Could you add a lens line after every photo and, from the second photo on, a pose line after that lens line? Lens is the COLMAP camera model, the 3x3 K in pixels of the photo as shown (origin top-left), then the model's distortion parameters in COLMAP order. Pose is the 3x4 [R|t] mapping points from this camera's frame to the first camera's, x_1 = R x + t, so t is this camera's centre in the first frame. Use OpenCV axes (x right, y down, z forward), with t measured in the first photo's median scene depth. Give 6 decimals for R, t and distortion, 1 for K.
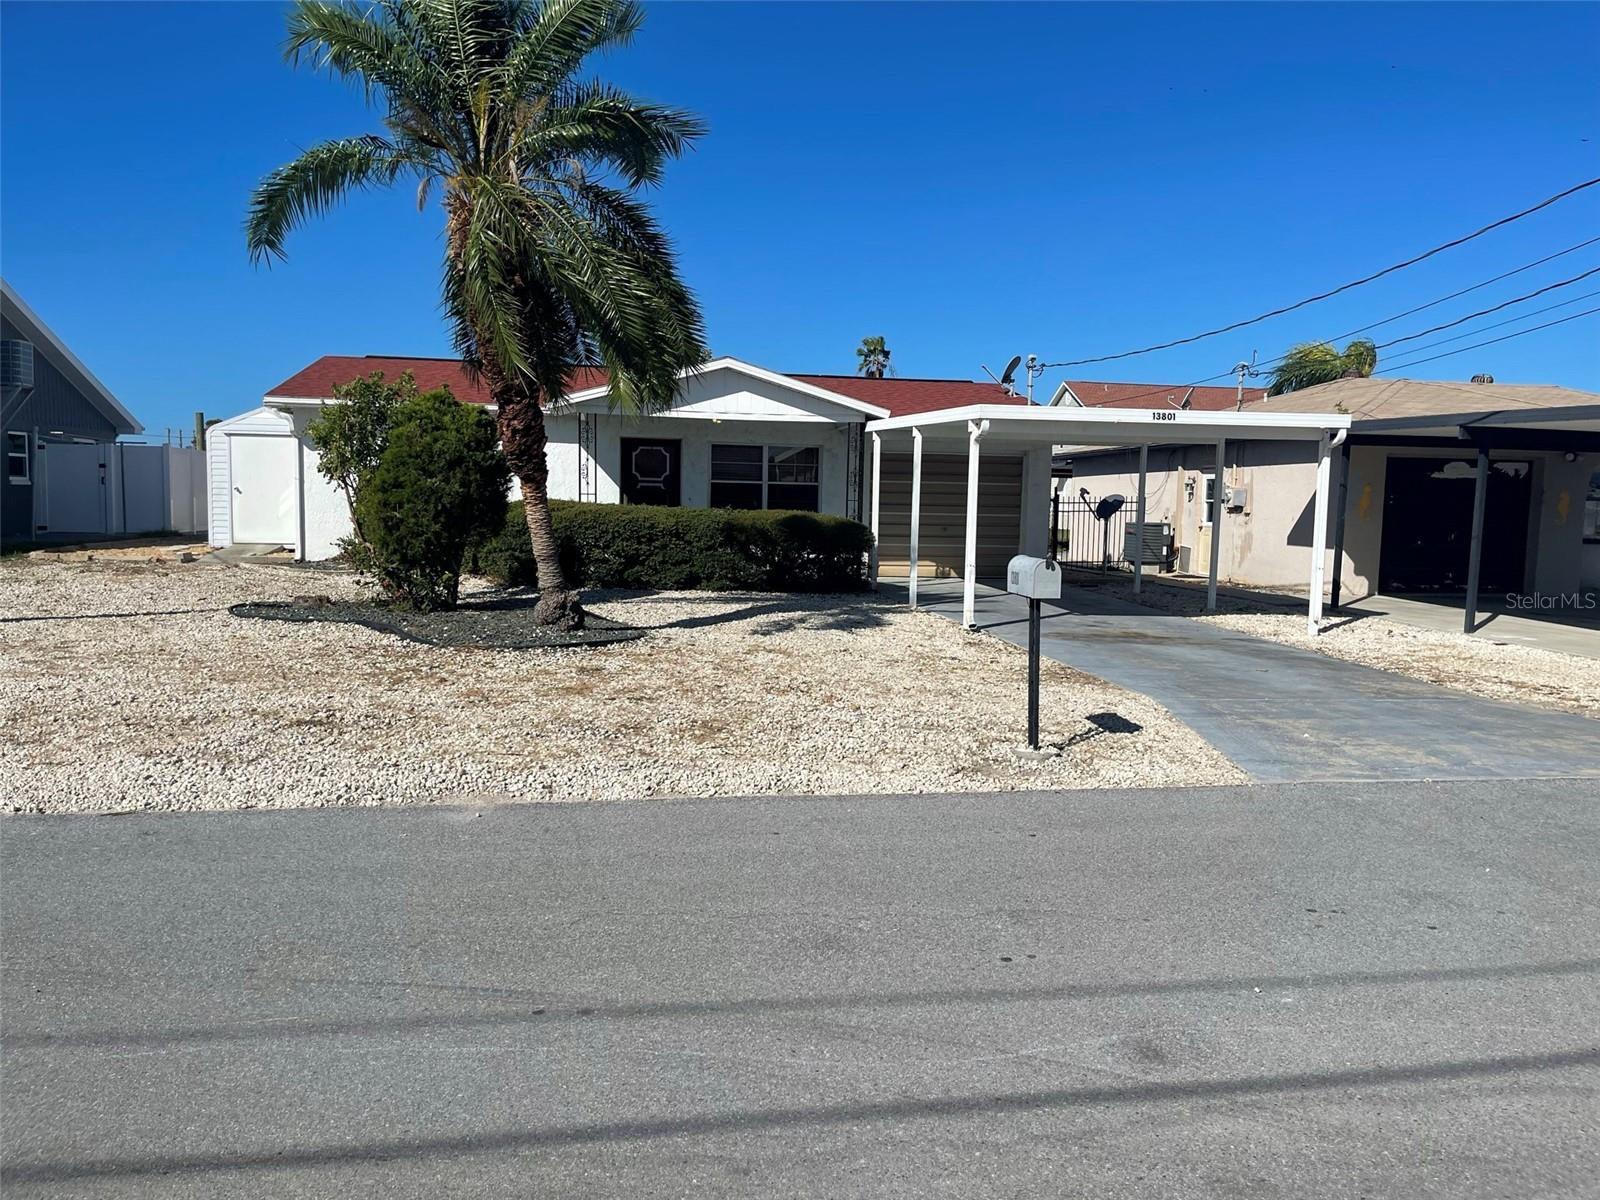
lens RADIAL K [[1218.0, 0, 801.5], [0, 1218.0, 603.1], [0, 0, 1]] dist [0.029912, -0.009743]
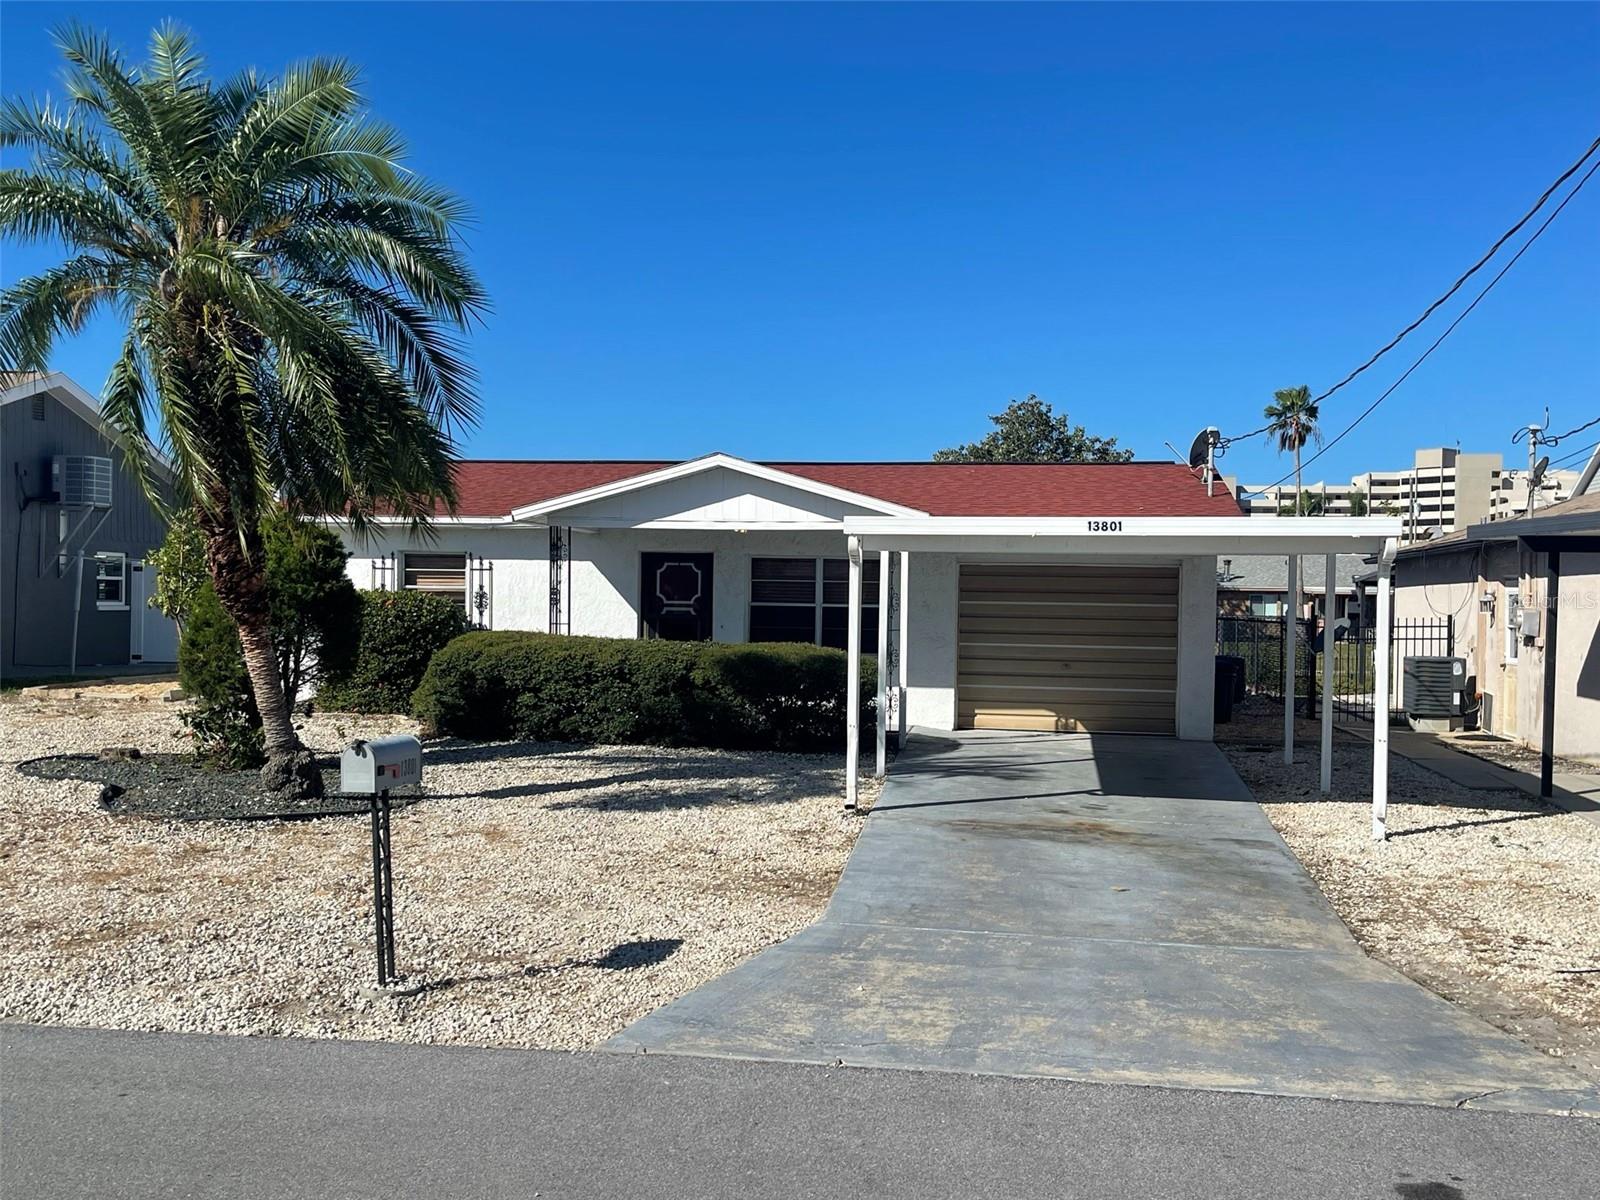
lens RADIAL K [[1597.8, 0, 799.2], [0, 1597.8, 595.6], [0, 0, 1]] dist [0.072657, 0.000000]
pose [[0.946544, -0.006749, -0.322503, 0.325446], [-0.022354, 0.996005, -0.086454, -0.018867], [0.321798, 0.089041, 0.942612, 0.034494]]
